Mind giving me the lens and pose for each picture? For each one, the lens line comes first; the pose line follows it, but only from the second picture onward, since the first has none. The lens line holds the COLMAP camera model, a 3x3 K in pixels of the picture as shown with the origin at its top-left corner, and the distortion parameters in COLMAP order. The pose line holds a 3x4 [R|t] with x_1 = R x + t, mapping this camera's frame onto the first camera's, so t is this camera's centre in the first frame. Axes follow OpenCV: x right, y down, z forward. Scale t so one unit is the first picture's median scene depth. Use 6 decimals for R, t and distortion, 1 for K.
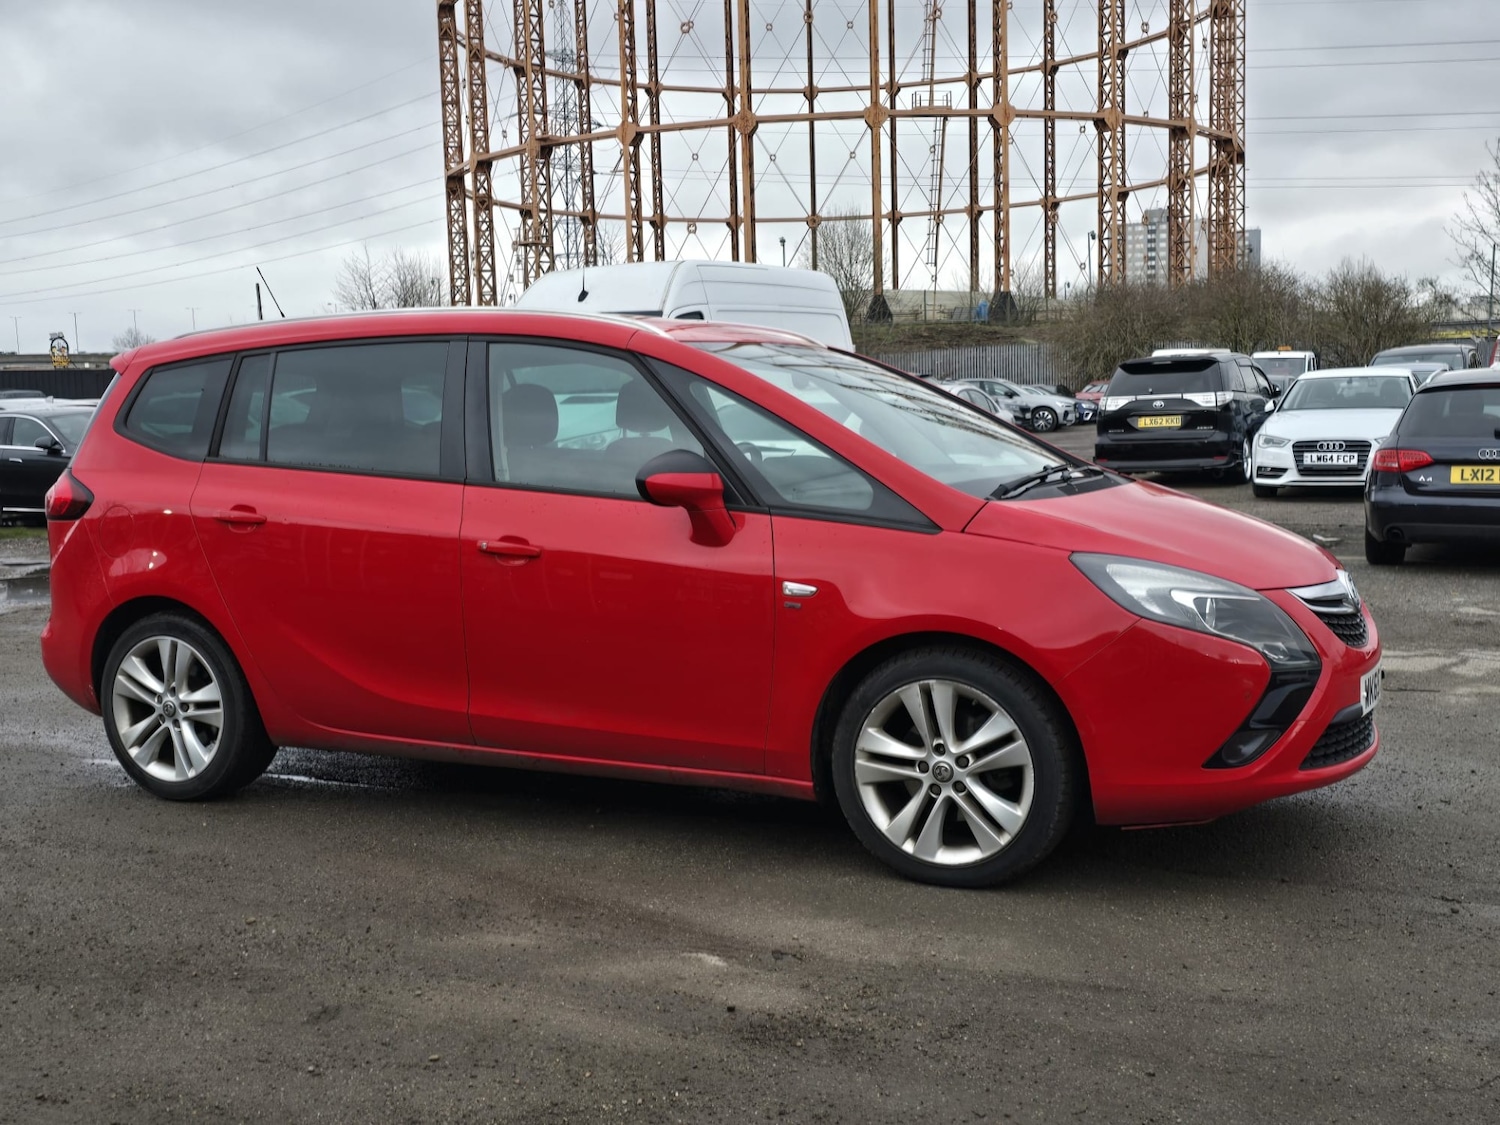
lens RADIAL K [[1829.7, 0, 750.0], [0, 1829.7, 562.5], [0, 0, 1]] dist [0.175658, -0.468019]
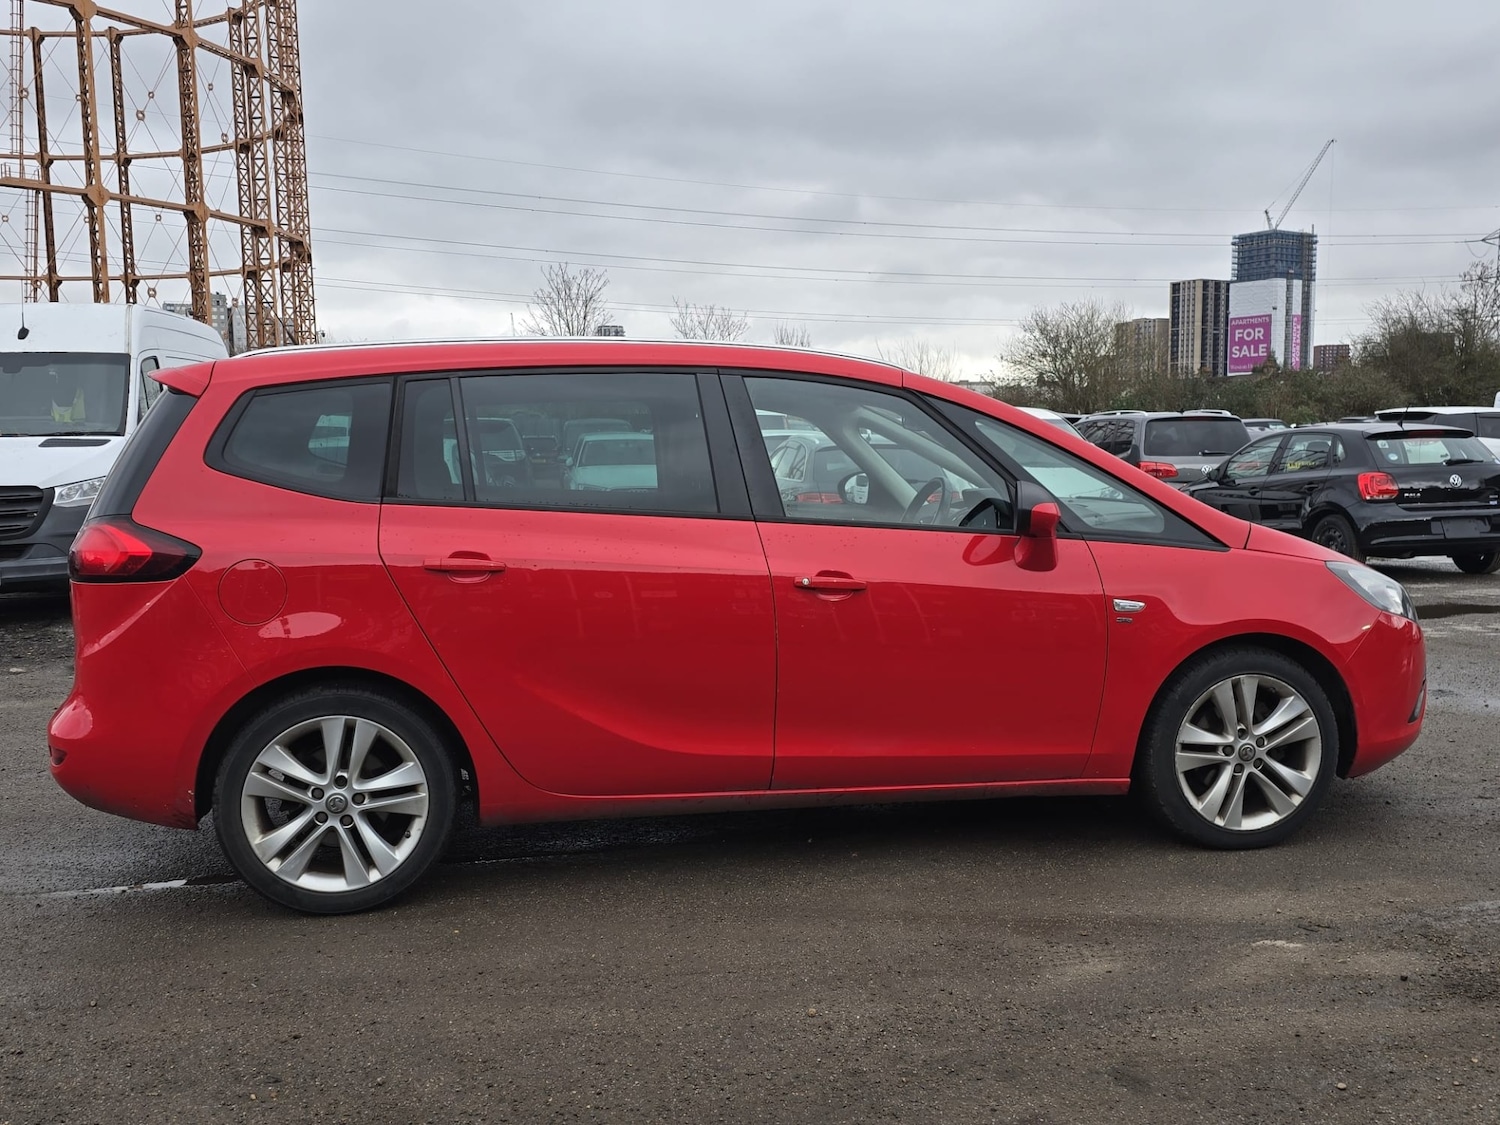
lens RADIAL K [[1457.6, 0, 794.3], [0, 1457.6, 536.1], [0, 0, 1]] dist [0.103913, -0.142619]
pose [[0.762094, -0.025428, 0.646967, -0.696224], [0.050090, 0.998549, -0.019757, -0.019808], [-0.645526, 0.047463, 0.762262, 0.440738]]
